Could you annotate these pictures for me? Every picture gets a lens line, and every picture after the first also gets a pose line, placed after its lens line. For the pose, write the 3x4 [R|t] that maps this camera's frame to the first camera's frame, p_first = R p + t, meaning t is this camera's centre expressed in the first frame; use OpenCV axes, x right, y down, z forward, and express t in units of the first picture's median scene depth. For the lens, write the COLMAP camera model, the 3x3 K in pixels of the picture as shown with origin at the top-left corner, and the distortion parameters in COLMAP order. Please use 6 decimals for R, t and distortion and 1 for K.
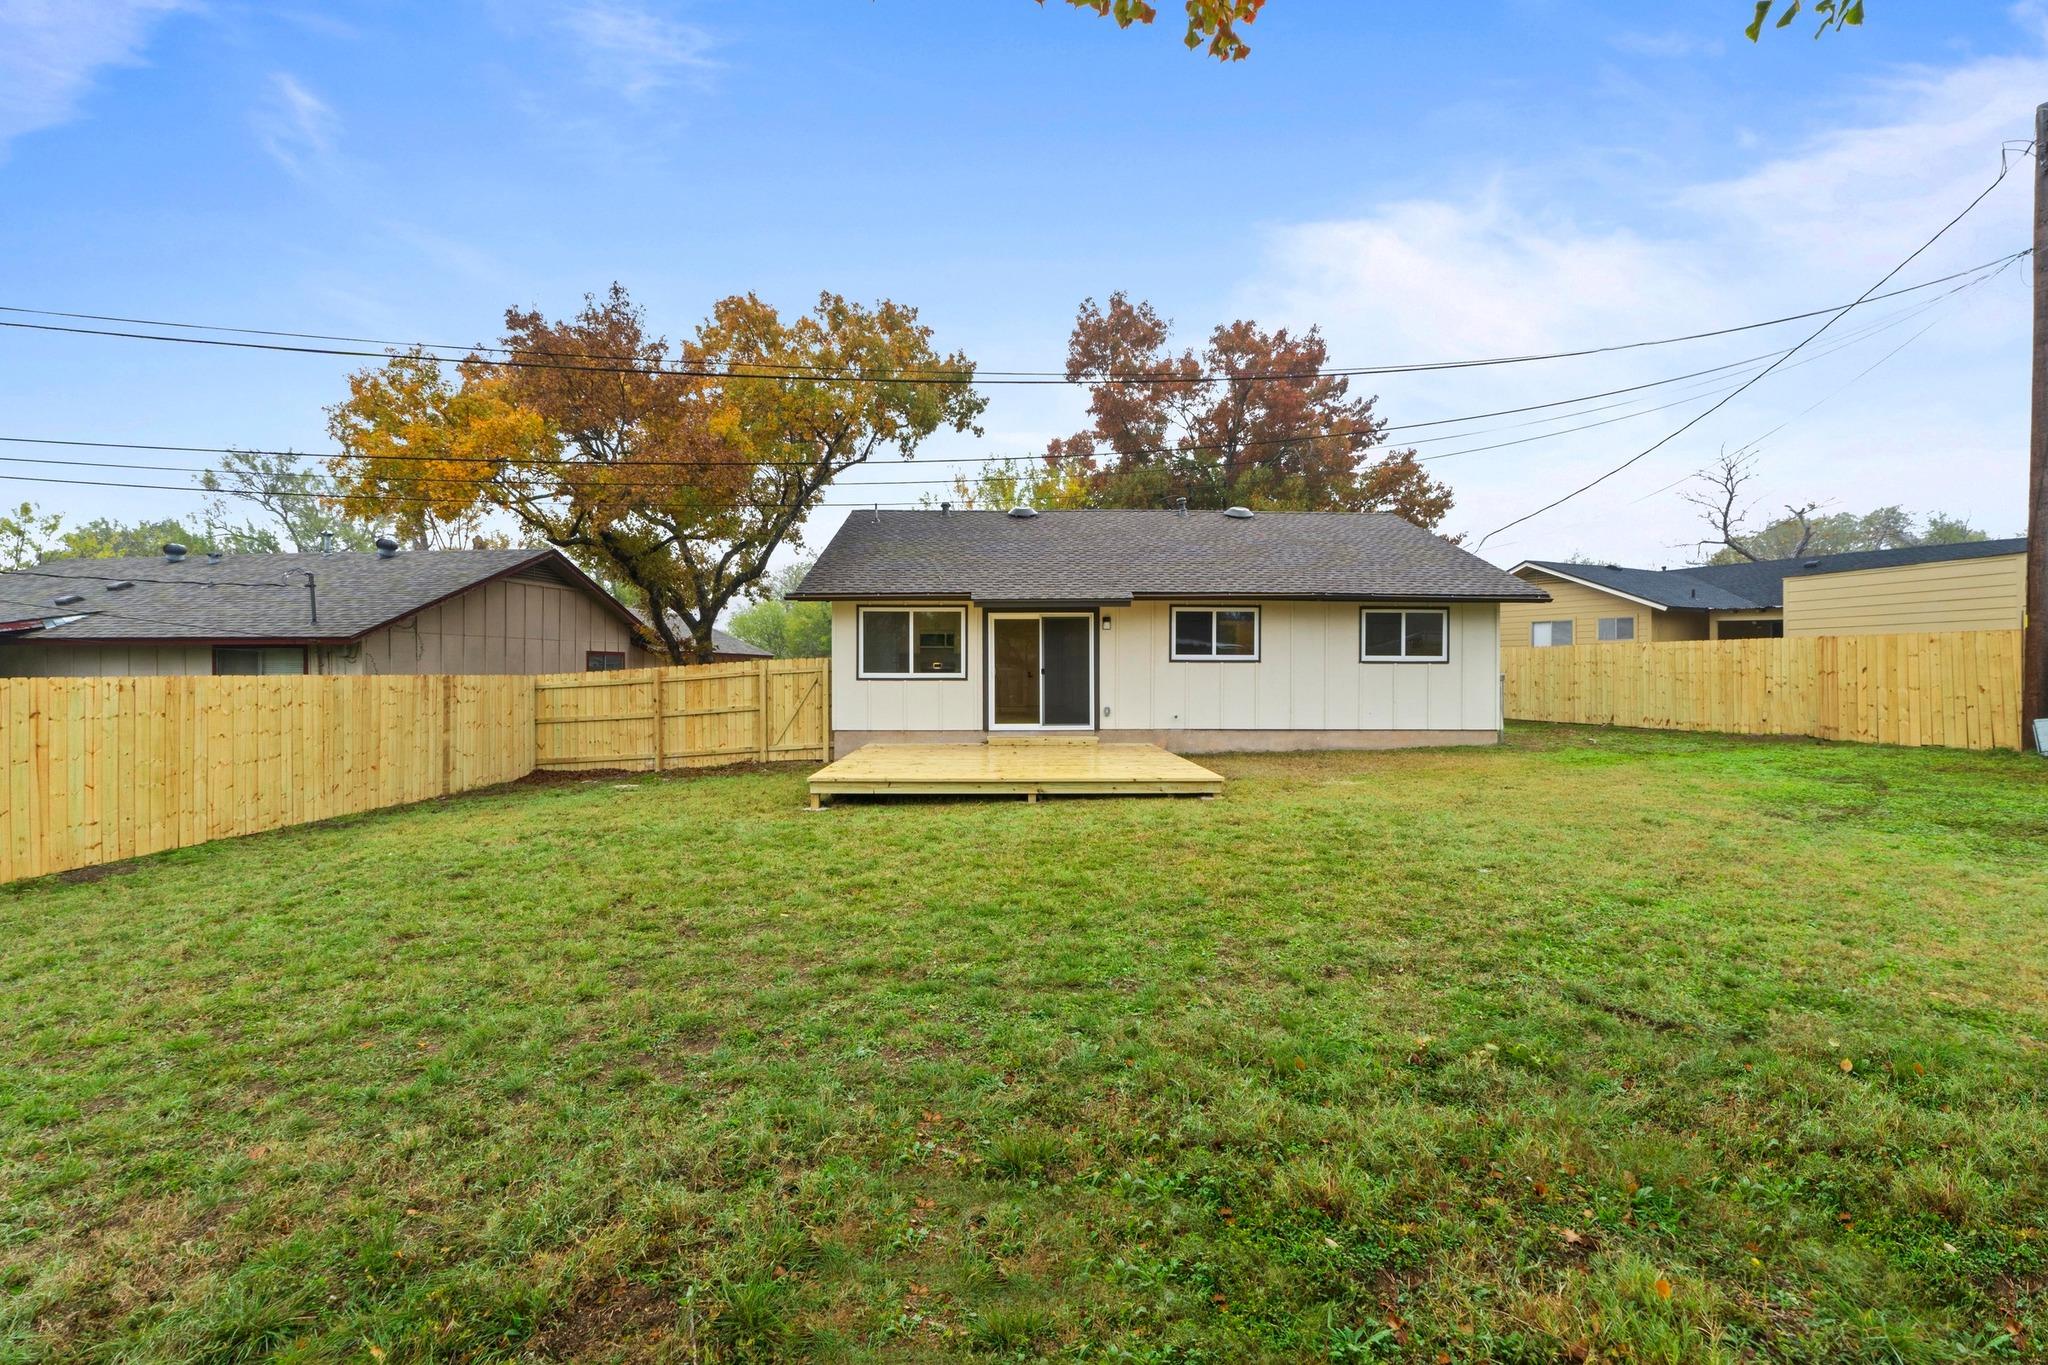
lens RADIAL K [[872.1, 0, 1023.2], [0, 872.1, 660.6], [0, 0, 1]] dist [-0.004503, -0.000256]
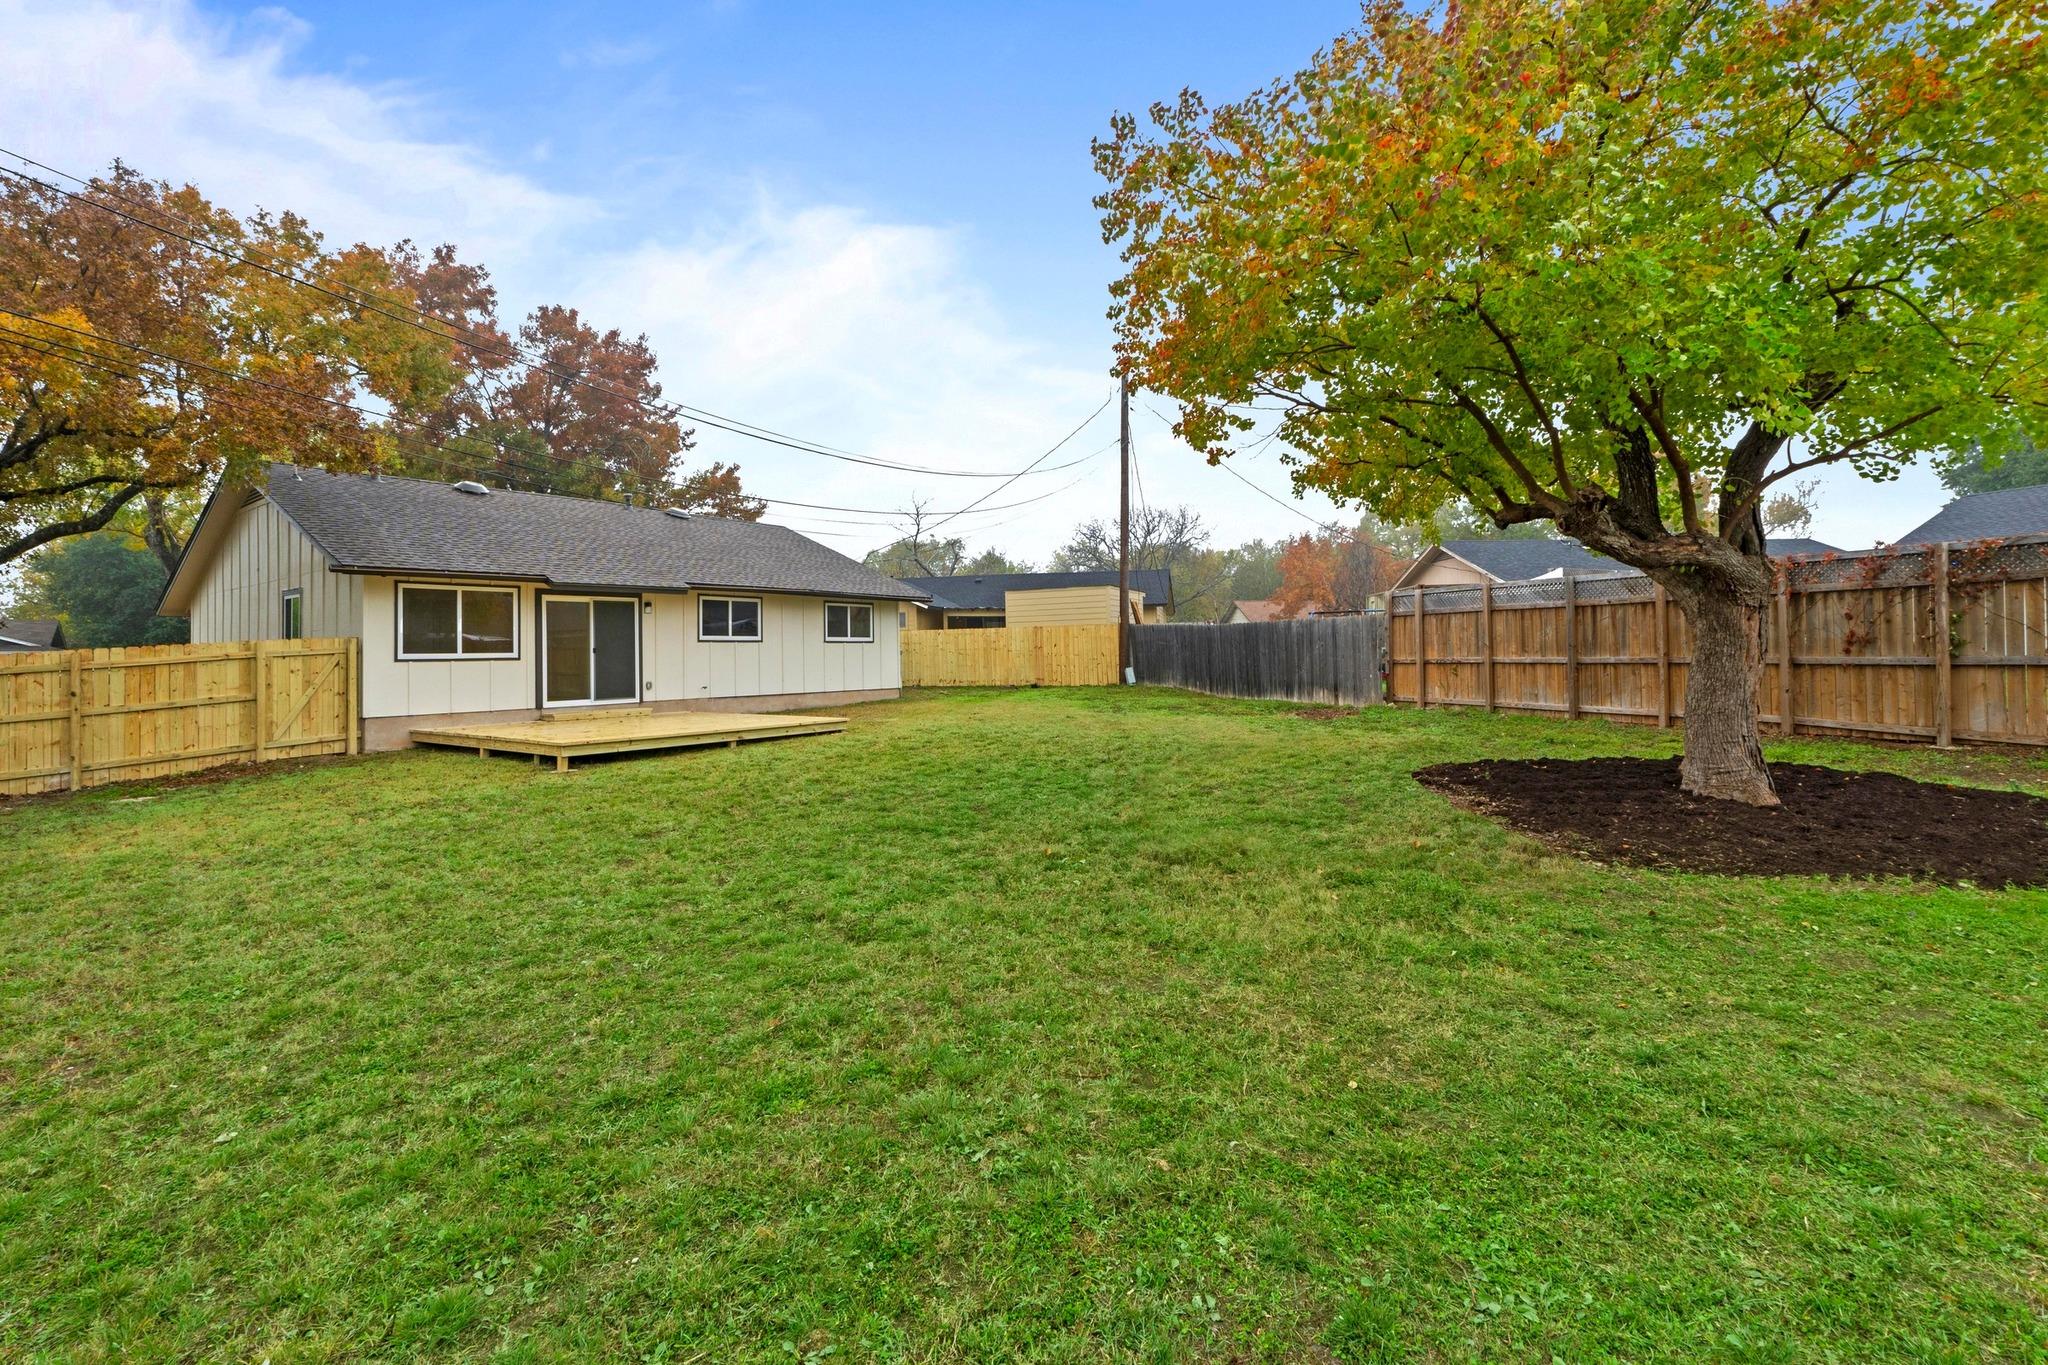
lens RADIAL K [[885.3, 0, 1023.9], [0, 885.3, 633.5], [0, 0, 1]] dist [-0.000415, 0.000067]
pose [[0.631226, 0.005544, 0.775580, -0.492111], [0.008209, 0.999871, -0.013829, 0.010634], [-0.775556, 0.015096, 0.631098, -0.108759]]
